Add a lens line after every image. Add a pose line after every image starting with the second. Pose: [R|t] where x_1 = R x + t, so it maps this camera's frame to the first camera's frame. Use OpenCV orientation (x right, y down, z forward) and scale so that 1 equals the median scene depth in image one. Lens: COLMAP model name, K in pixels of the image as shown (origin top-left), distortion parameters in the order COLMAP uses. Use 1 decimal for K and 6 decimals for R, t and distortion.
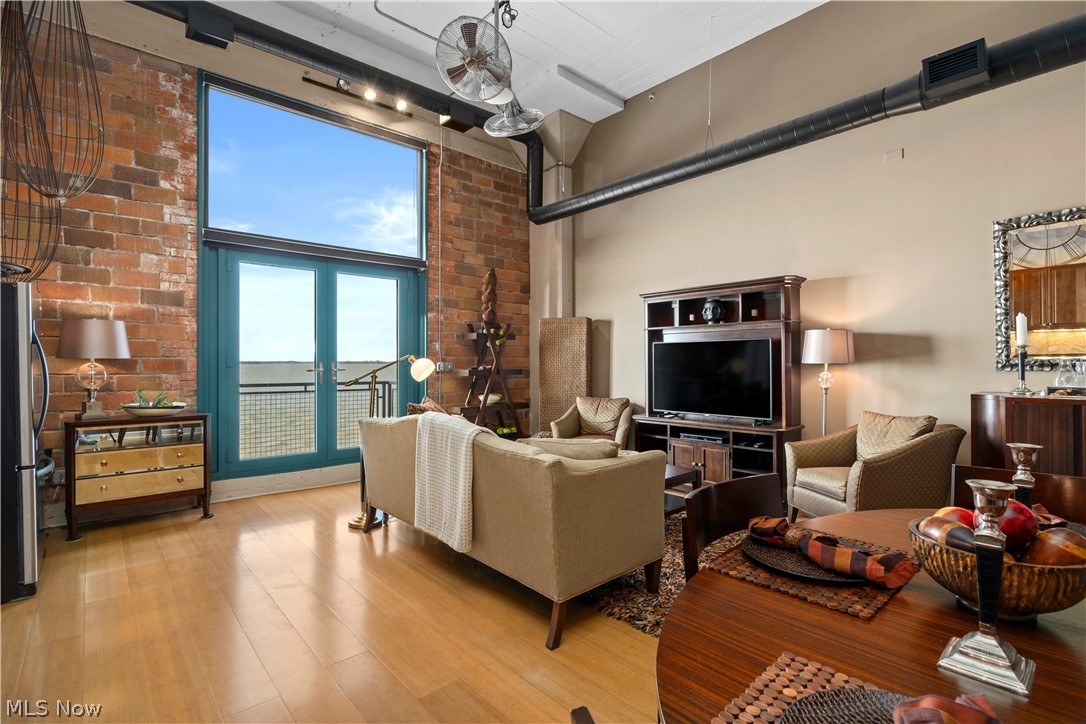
lens RADIAL K [[520.0, 0, 540.2], [0, 520.0, 366.1], [0, 0, 1]] dist [-0.015250, -0.000810]
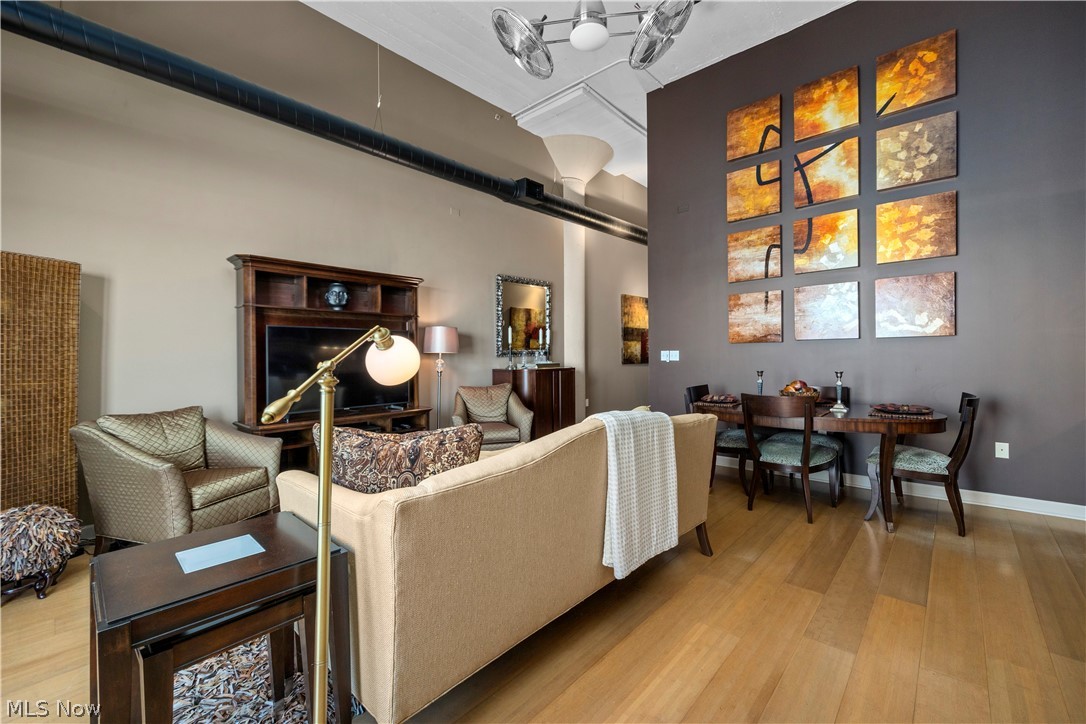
lens RADIAL K [[436.3, 0, 542.3], [0, 436.3, 363.6], [0, 0, 1]] dist [0.001584, -0.000064]
pose [[-0.099643, -0.013500, 0.994932, -0.544534], [0.009443, 0.999850, 0.014512, 0.008636], [-0.994978, 0.010841, -0.099500, 0.819213]]
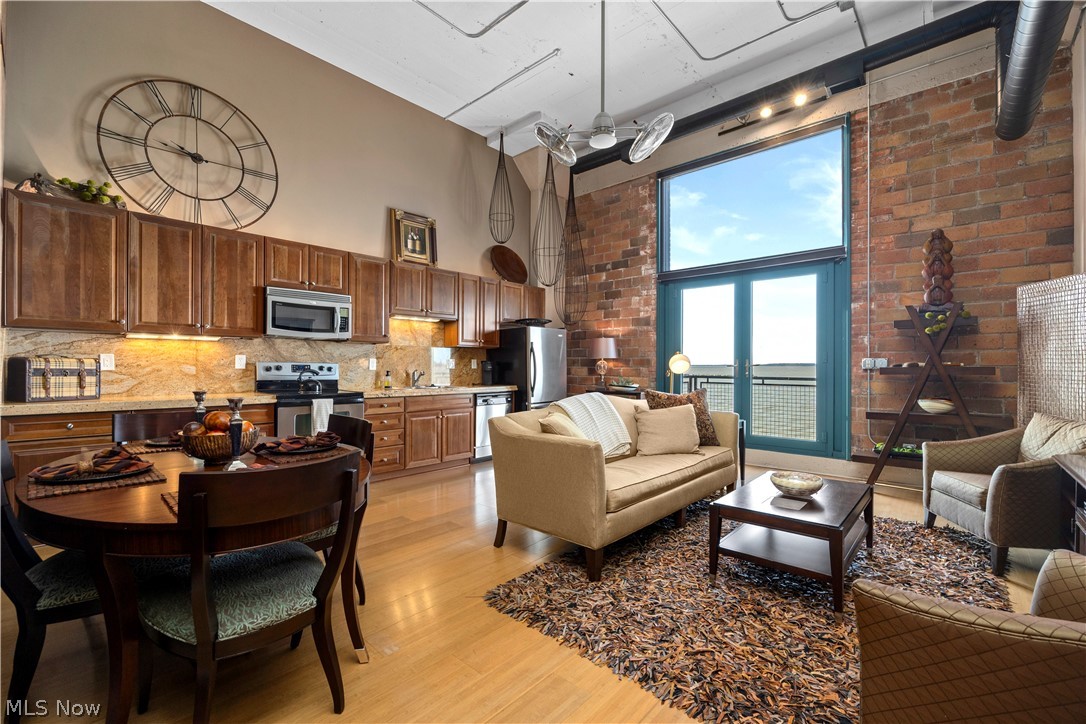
lens RADIAL K [[457.2, 0, 547.1], [0, 457.2, 368.4], [0, 0, 1]] dist [-0.009654, -0.000657]
pose [[0.102746, 0.008090, -0.994675, 0.695428], [-0.004756, 0.999959, 0.007642, 0.008762], [0.994696, 0.003945, 0.102780, 0.538782]]
